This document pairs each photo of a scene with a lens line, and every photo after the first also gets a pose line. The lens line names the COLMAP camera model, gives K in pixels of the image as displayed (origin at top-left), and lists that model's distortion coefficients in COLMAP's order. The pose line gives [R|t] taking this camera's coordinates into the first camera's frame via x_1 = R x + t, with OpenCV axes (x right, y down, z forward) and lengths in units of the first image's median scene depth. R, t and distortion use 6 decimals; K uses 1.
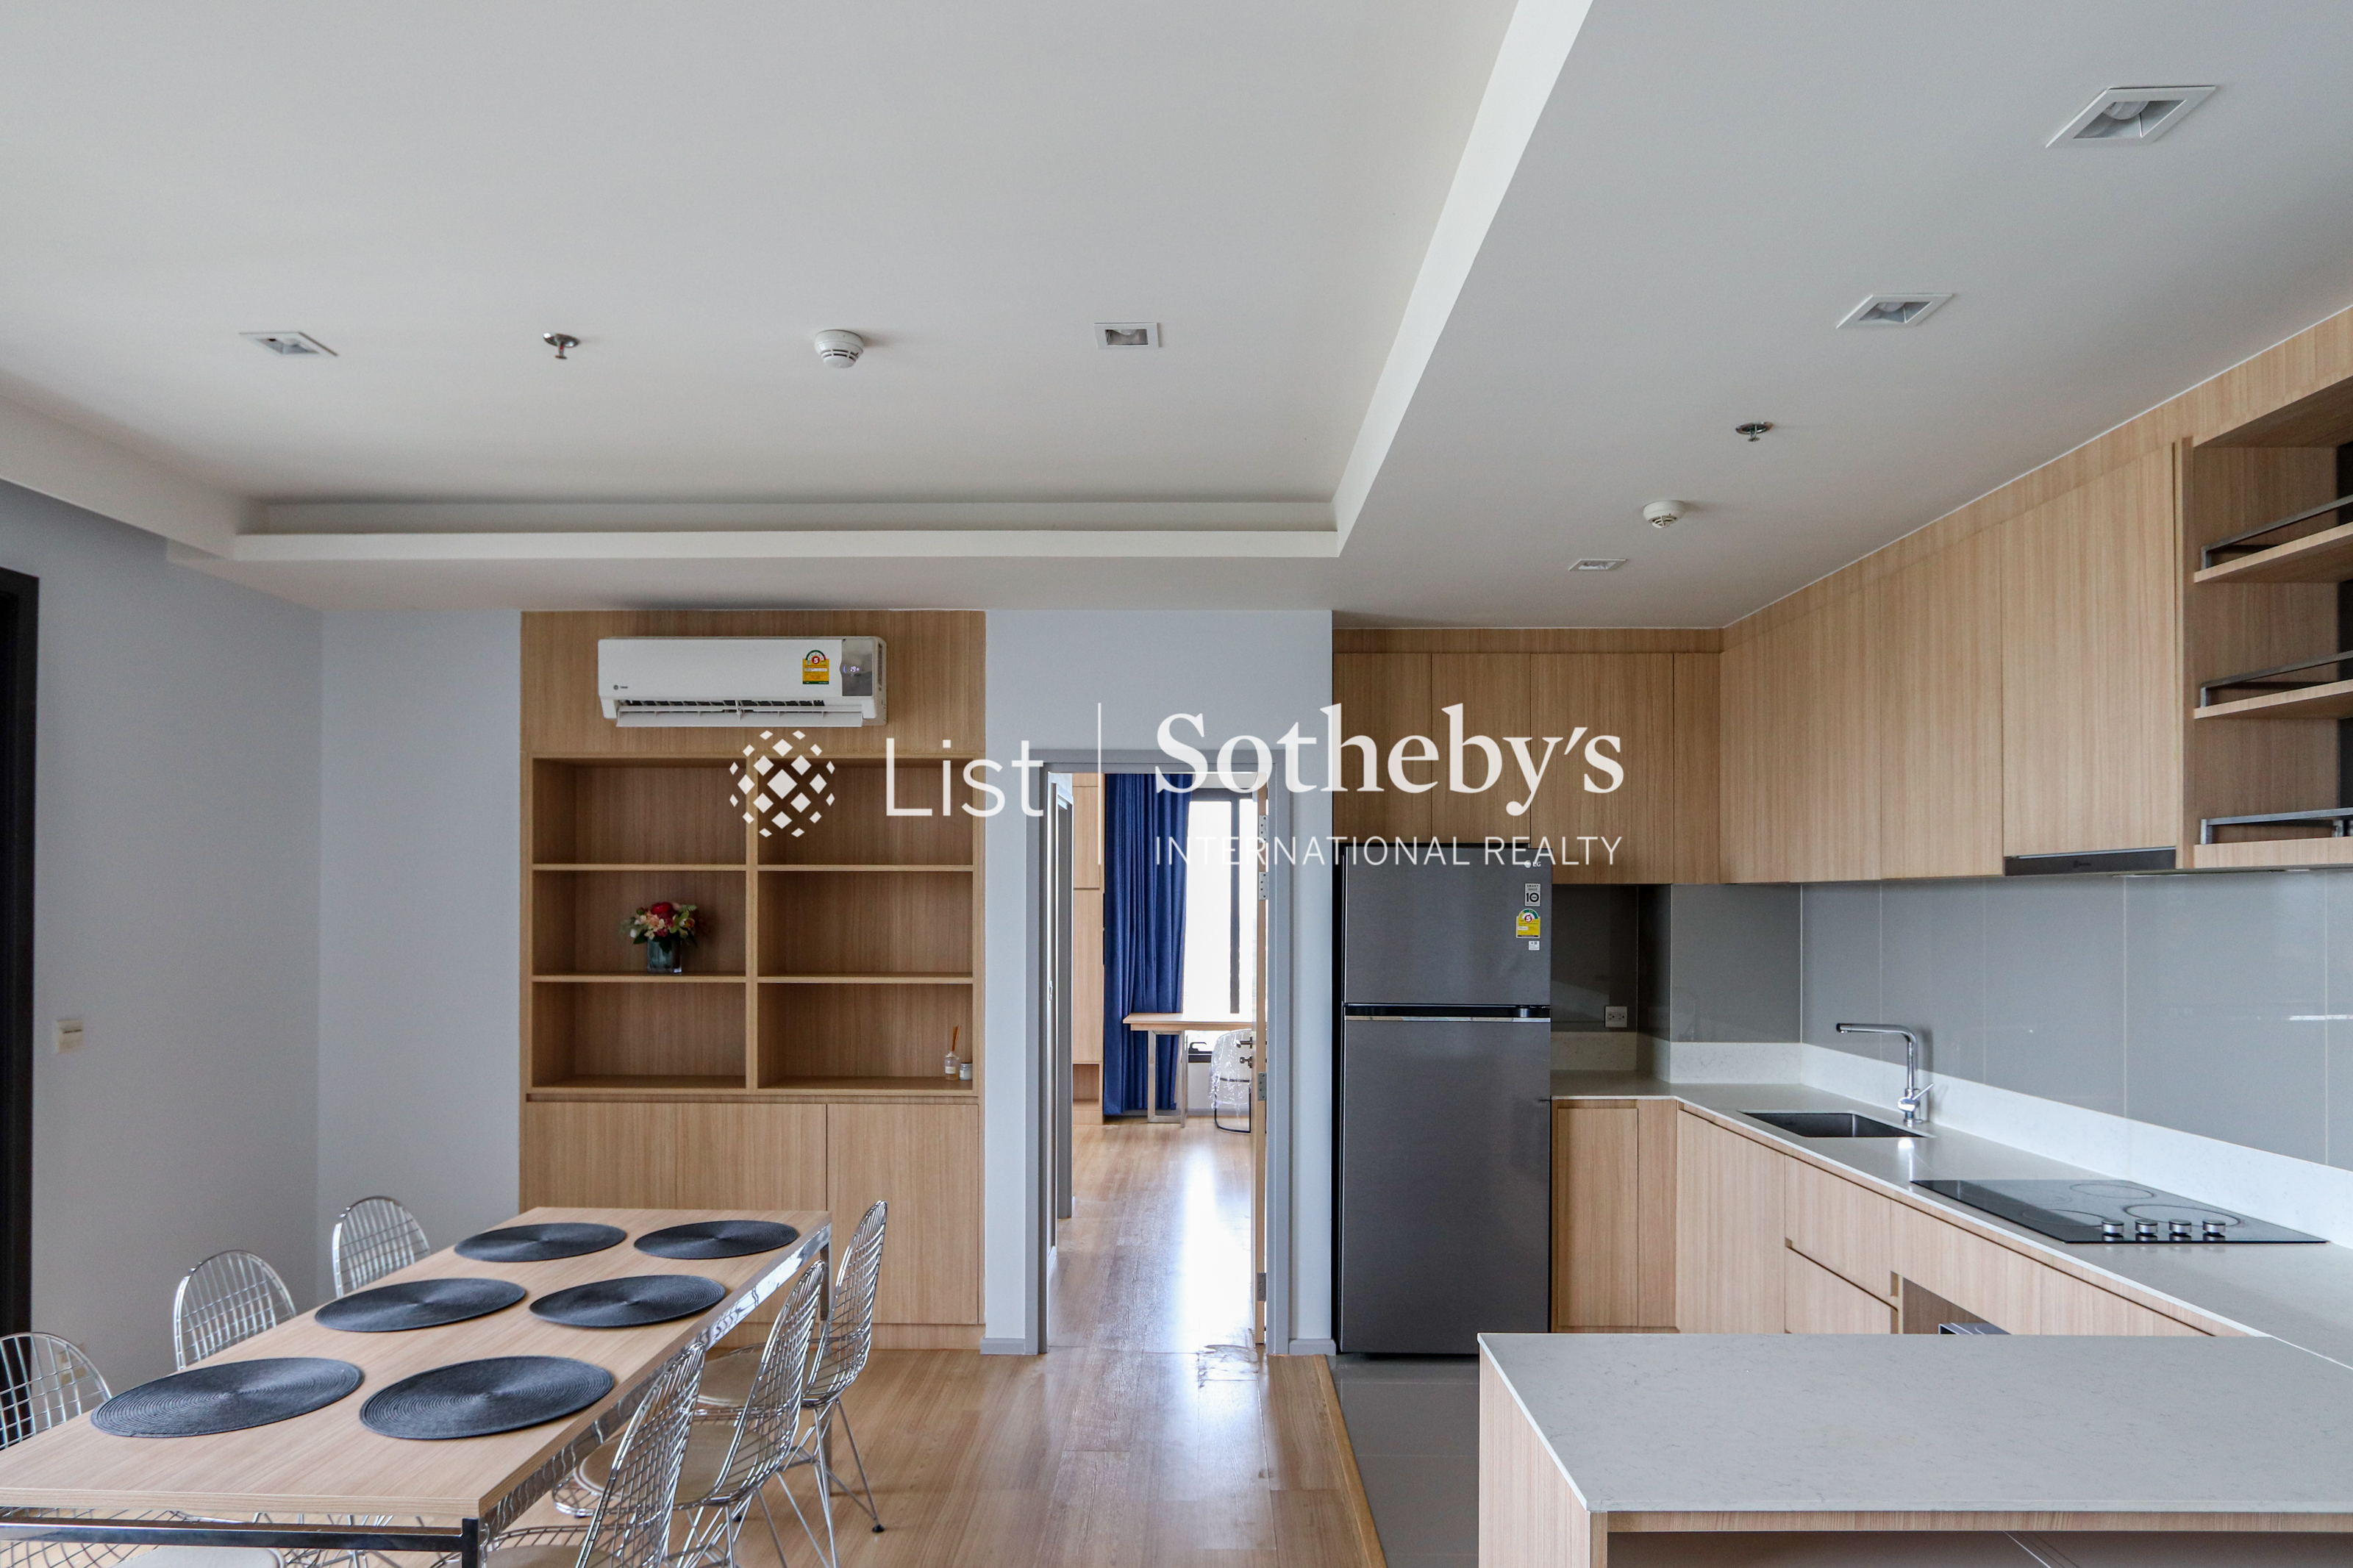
lens RADIAL K [[1384.4, 0, 1167.9], [0, 1384.4, 896.7], [0, 0, 1]] dist [-0.023359, 0.003105]
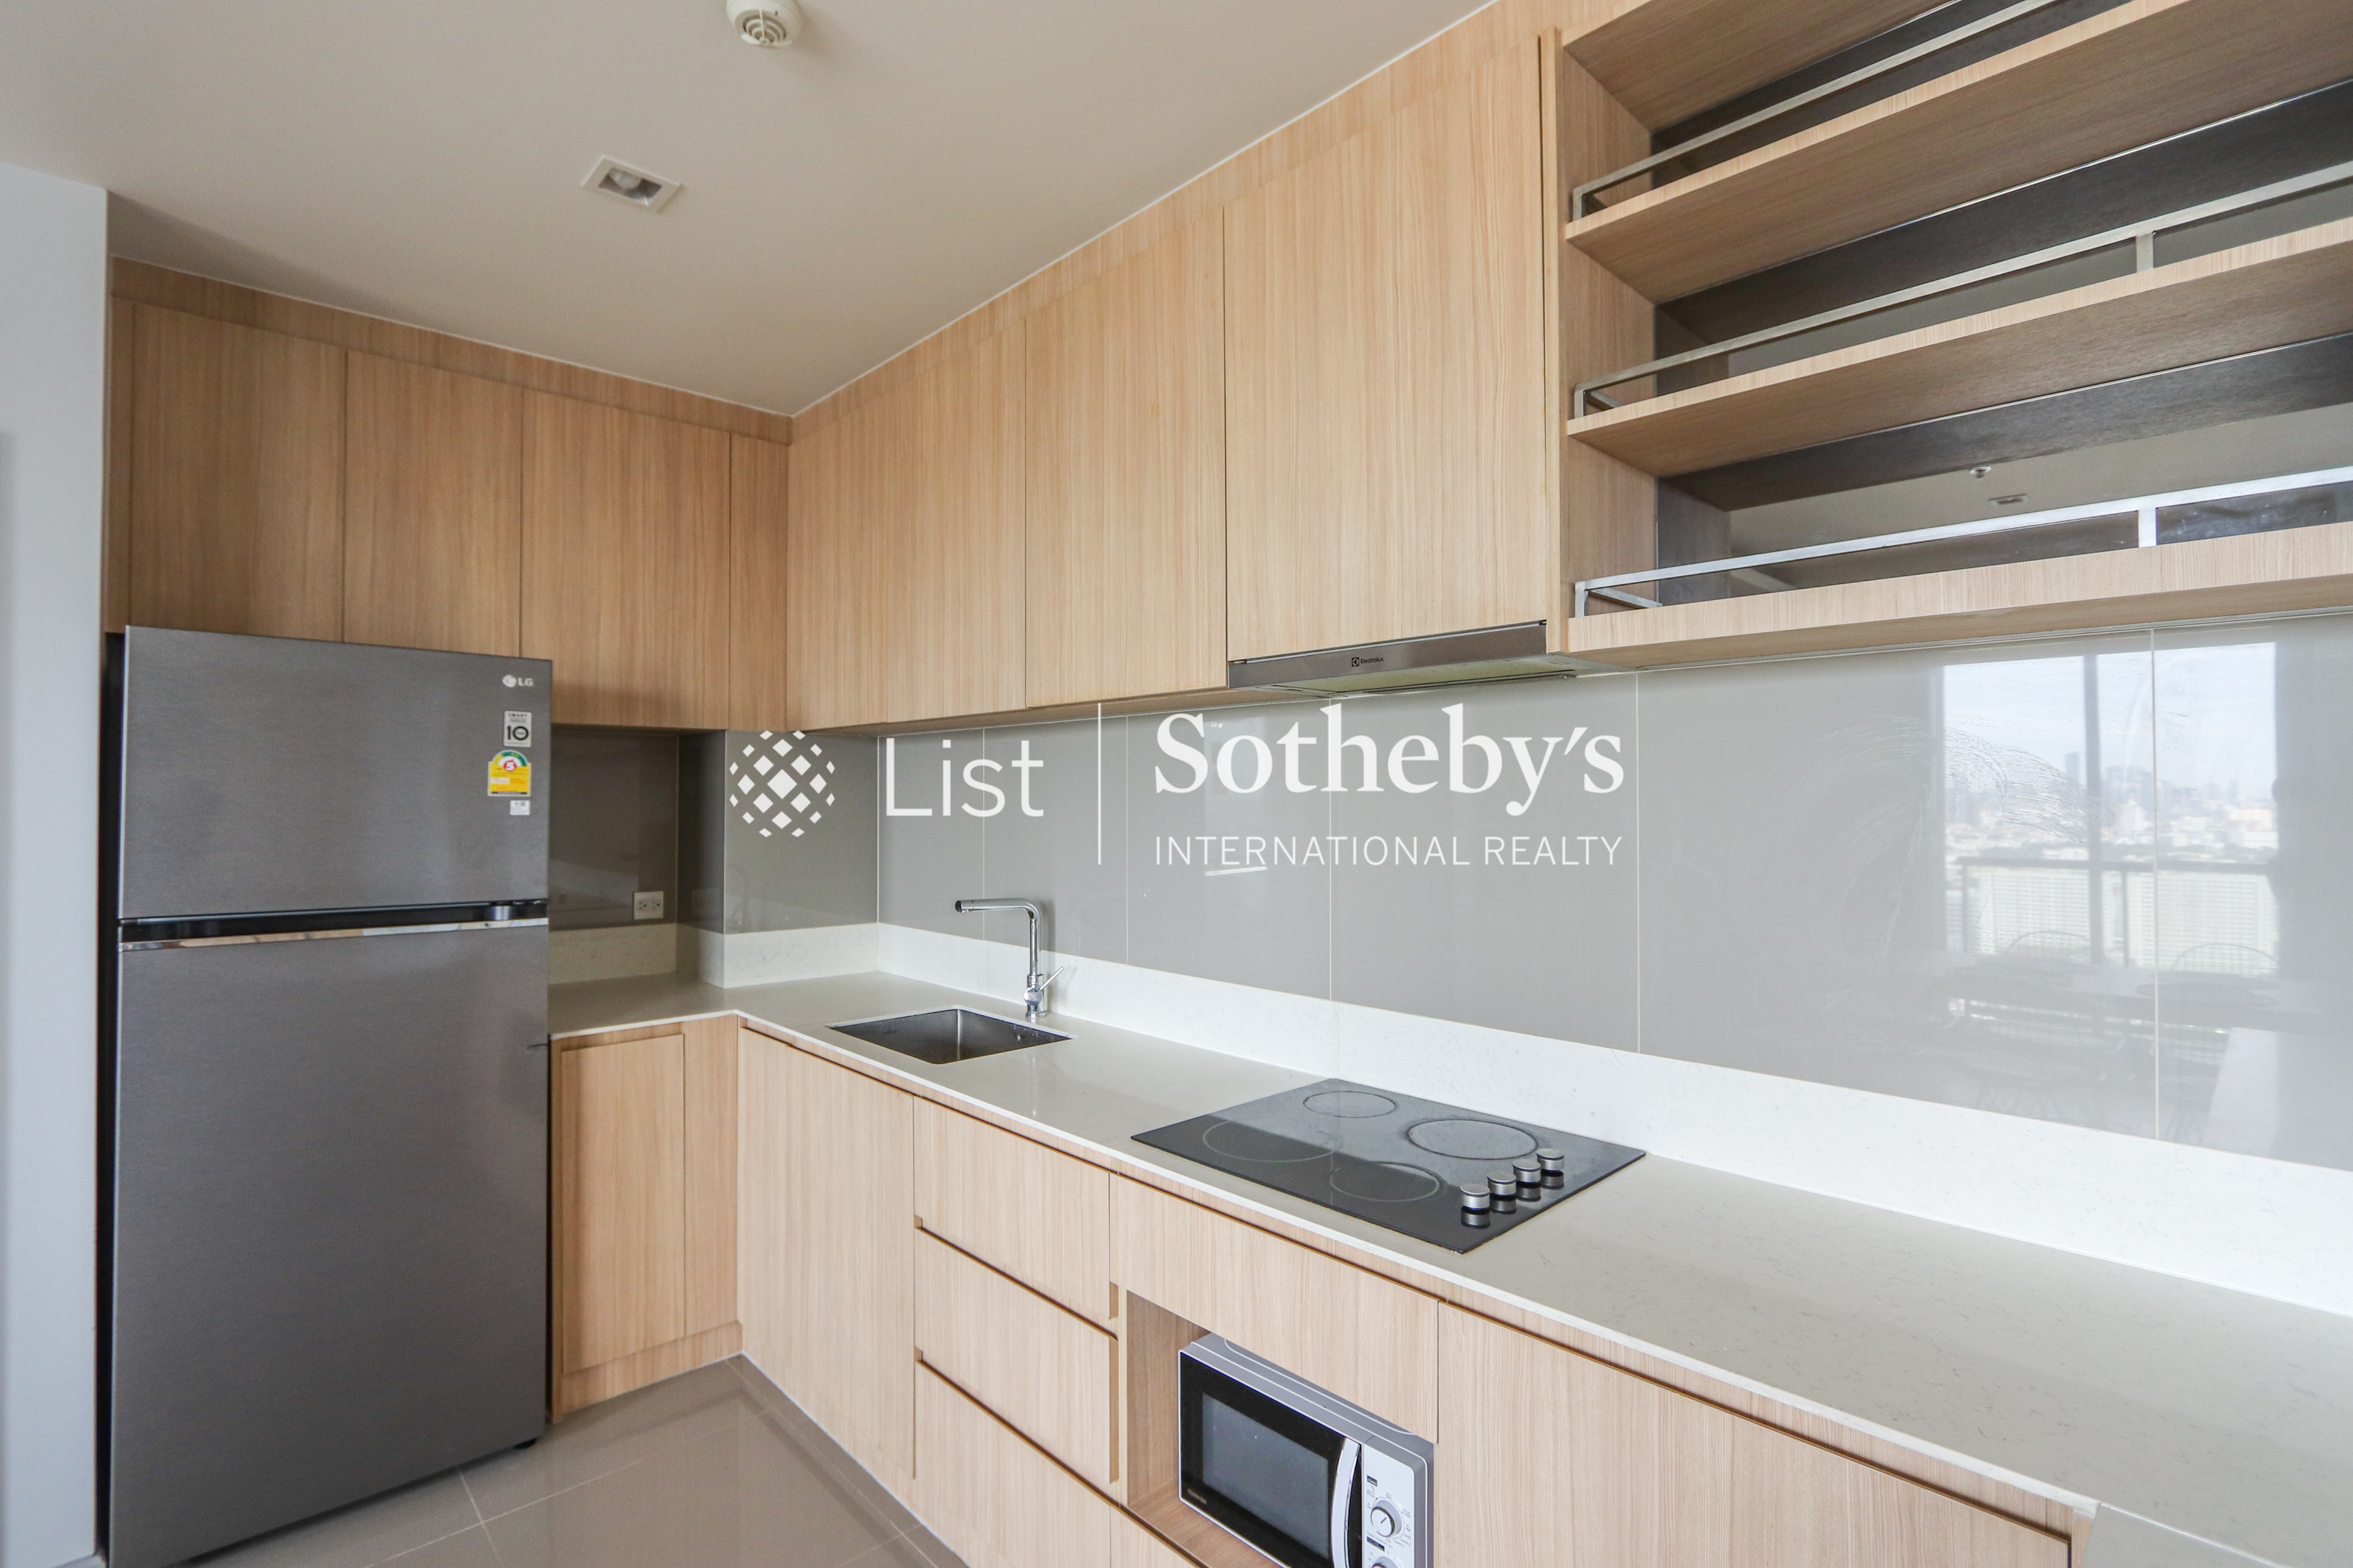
lens RADIAL K [[1092.8, 0, 1168.3], [0, 1092.8, 785.1], [0, 0, 1]] dist [-0.014611, 0.000983]
pose [[0.719221, 0.005673, 0.694758, 0.129101], [-0.000830, 0.999973, -0.007307, 0.028039], [-0.694781, 0.004679, 0.719206, 0.422433]]
